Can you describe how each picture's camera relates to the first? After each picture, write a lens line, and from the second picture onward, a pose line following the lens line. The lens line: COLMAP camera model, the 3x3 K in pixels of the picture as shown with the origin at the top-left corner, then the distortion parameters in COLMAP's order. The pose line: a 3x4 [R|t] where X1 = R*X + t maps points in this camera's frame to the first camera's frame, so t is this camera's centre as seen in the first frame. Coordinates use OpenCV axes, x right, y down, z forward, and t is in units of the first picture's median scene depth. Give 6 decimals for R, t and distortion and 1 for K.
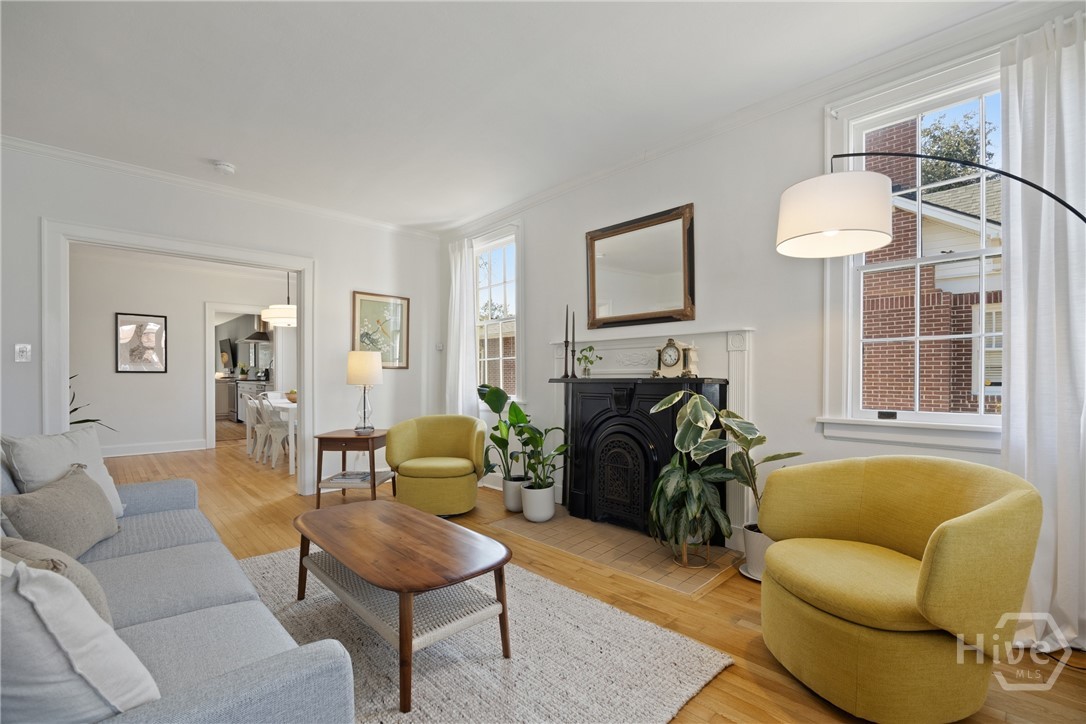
lens RADIAL K [[467.2, 0, 537.7], [0, 467.2, 384.2], [0, 0, 1]] dist [-0.013773, -0.000001]
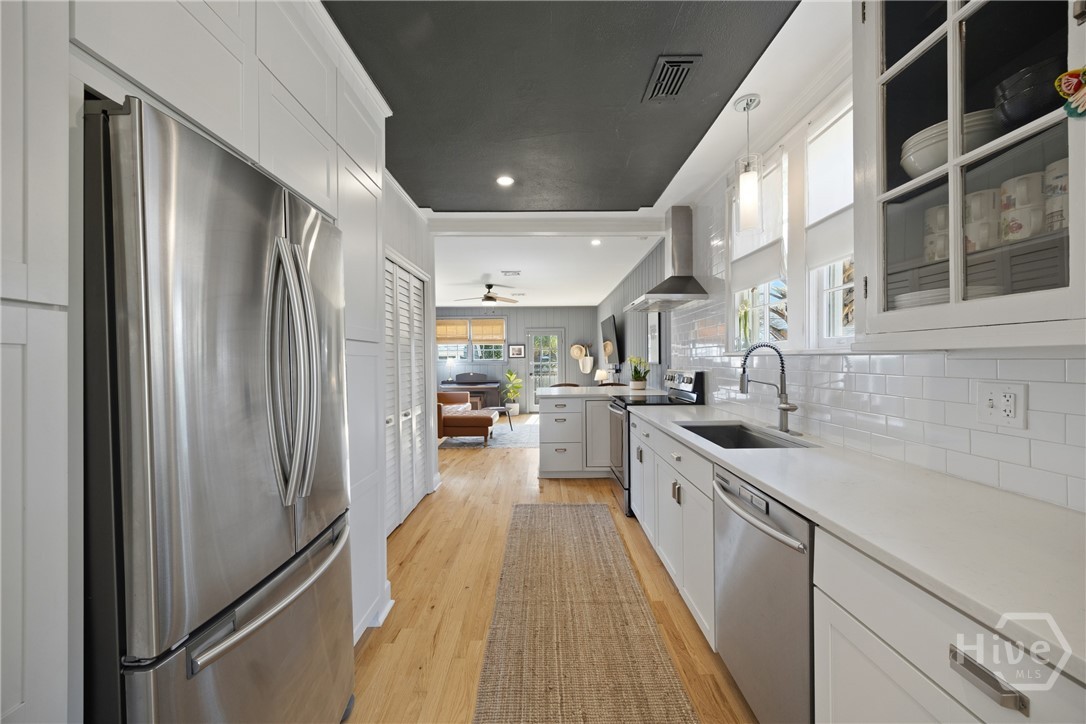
lens RADIAL K [[428.5, 0, 545.4], [0, 428.5, 363.3], [0, 0, 1]] dist [0.001196, 0.000619]
pose [[0.732067, -0.008917, -0.681174, -0.442939], [-0.000482, 0.999907, -0.013607, -0.035475], [0.681232, 0.010289, 0.731995, 0.673488]]
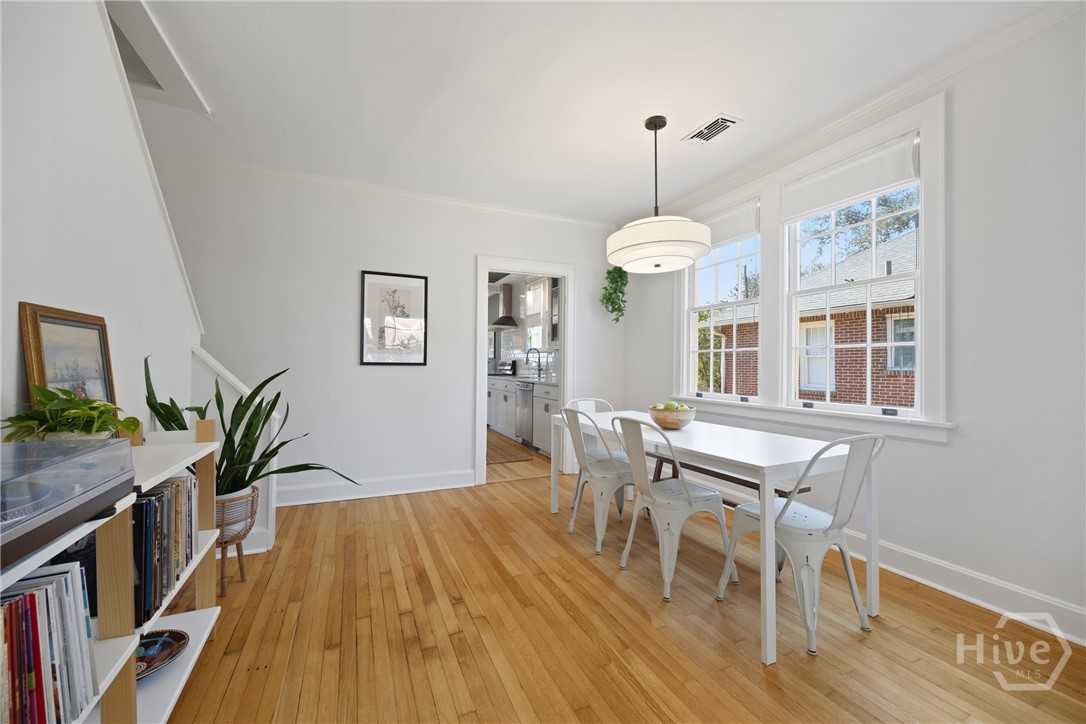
lens RADIAL K [[428.5, 0, 544.2], [0, 428.5, 365.5], [0, 0, 1]] dist [0.001196, 0.000619]
pose [[0.941902, 0.003044, -0.335873, -0.280288], [-0.012119, 0.999616, -0.024928, -0.007183], [0.335668, 0.027550, 0.941577, 0.311105]]
